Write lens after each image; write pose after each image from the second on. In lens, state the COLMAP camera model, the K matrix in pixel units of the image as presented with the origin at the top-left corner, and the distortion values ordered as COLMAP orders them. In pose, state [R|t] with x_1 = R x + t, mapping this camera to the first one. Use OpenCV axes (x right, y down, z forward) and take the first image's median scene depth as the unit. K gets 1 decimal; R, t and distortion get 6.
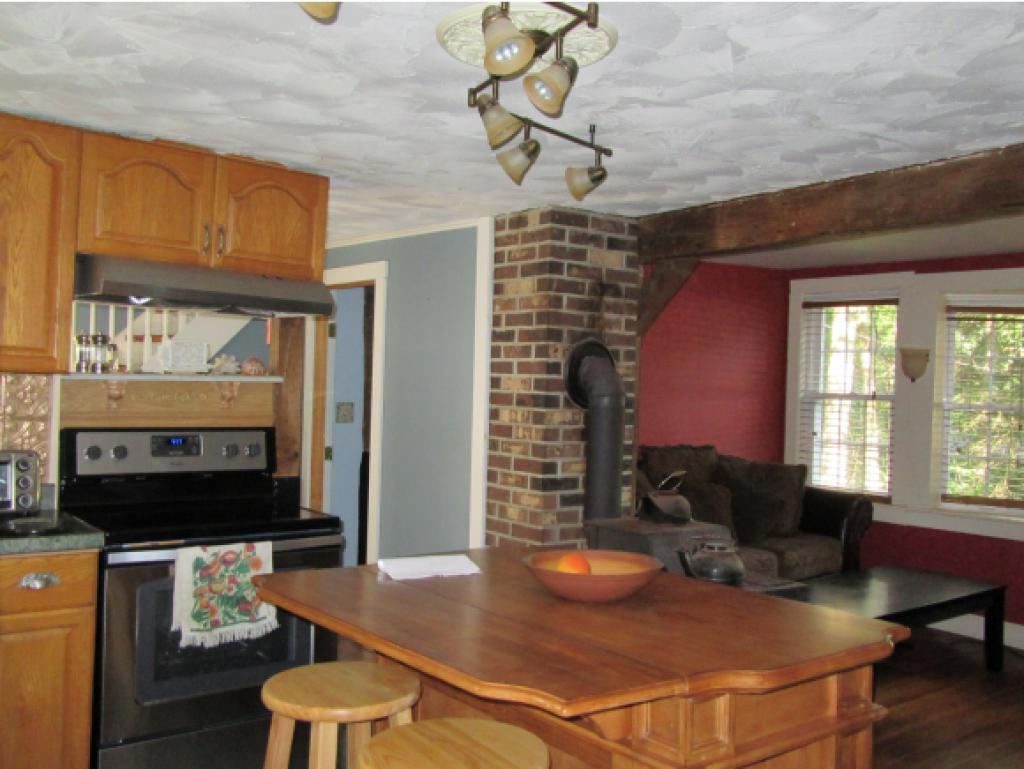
lens RADIAL K [[967.1, 0, 512.0], [0, 967.1, 384.5], [0, 0, 1]] dist [0.008673, 0.009599]
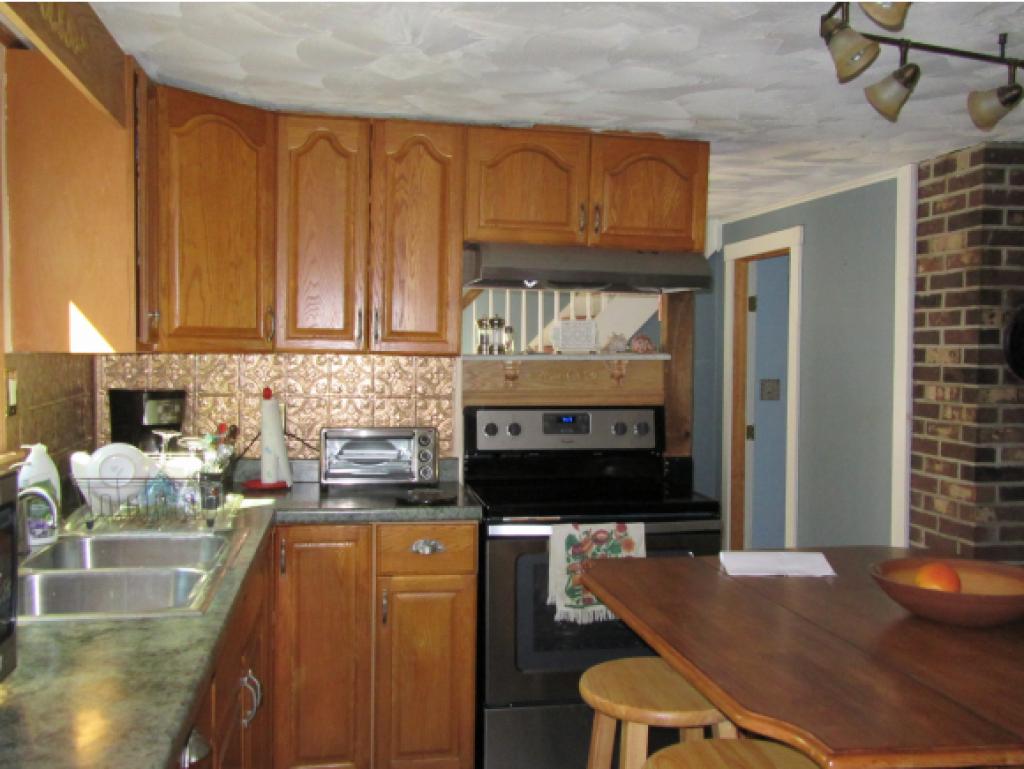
lens RADIAL K [[967.1, 0, 512.0], [0, 967.1, 384.5], [0, 0, 1]] dist [0.008673, 0.009599]
pose [[0.885260, -0.007331, -0.465039, 0.082218], [0.018608, 0.999633, 0.019664, 0.000699], [0.464724, -0.026061, 0.885072, 0.071800]]
